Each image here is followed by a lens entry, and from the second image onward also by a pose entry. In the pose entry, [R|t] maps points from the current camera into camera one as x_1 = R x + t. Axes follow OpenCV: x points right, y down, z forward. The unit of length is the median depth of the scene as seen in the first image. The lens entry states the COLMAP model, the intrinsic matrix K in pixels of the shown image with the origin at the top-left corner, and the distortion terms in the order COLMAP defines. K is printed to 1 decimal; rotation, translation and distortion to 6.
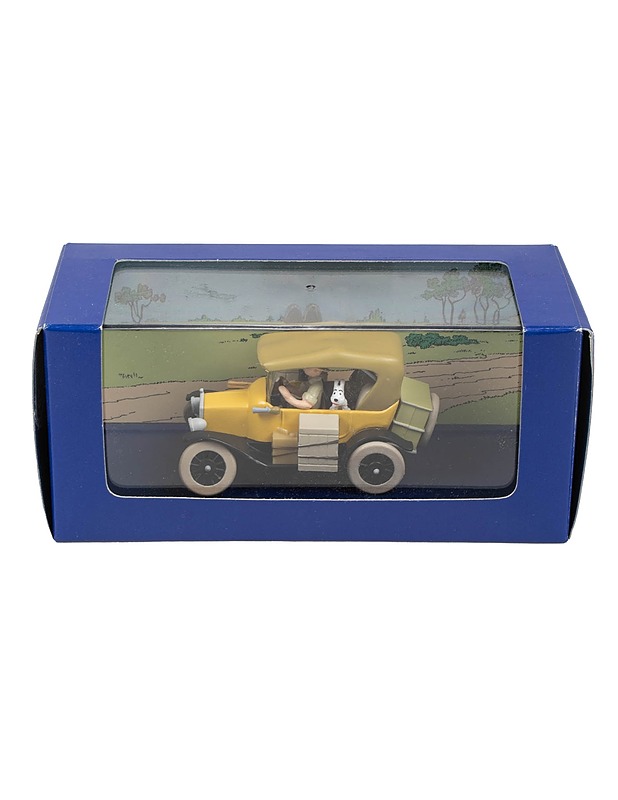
lens RADIAL K [[1520.4, 0, 308.7], [0, 1520.4, 399.7], [0, 0, 1]] dist [0.036480, 0.000000]
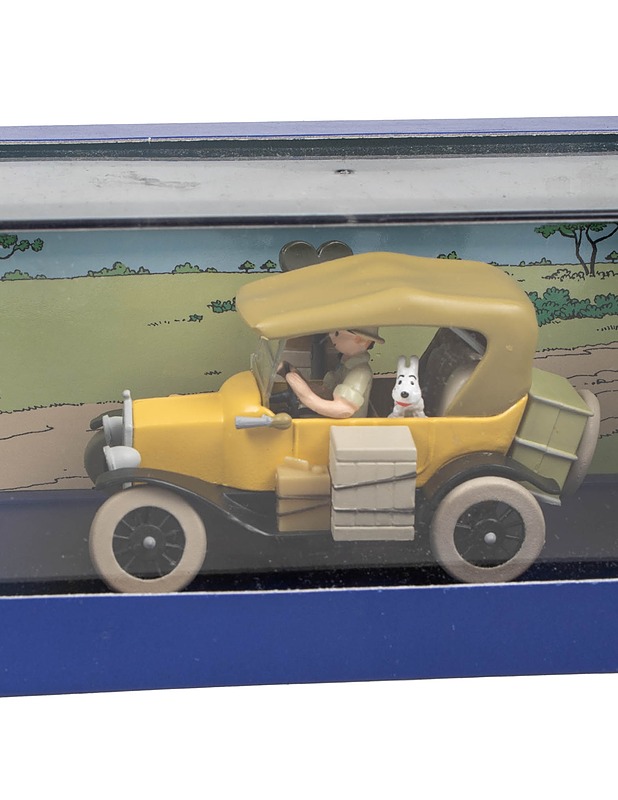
lens RADIAL K [[2121.0, 0, 309.4], [0, 2121.0, 400.3], [0, 0, 1]] dist [-0.085168, 0.000000]
pose [[0.997238, -0.033156, 0.066458, -0.058239], [0.040247, 0.993294, -0.108381, 0.074913], [-0.062418, 0.110757, 0.991886, 0.314897]]
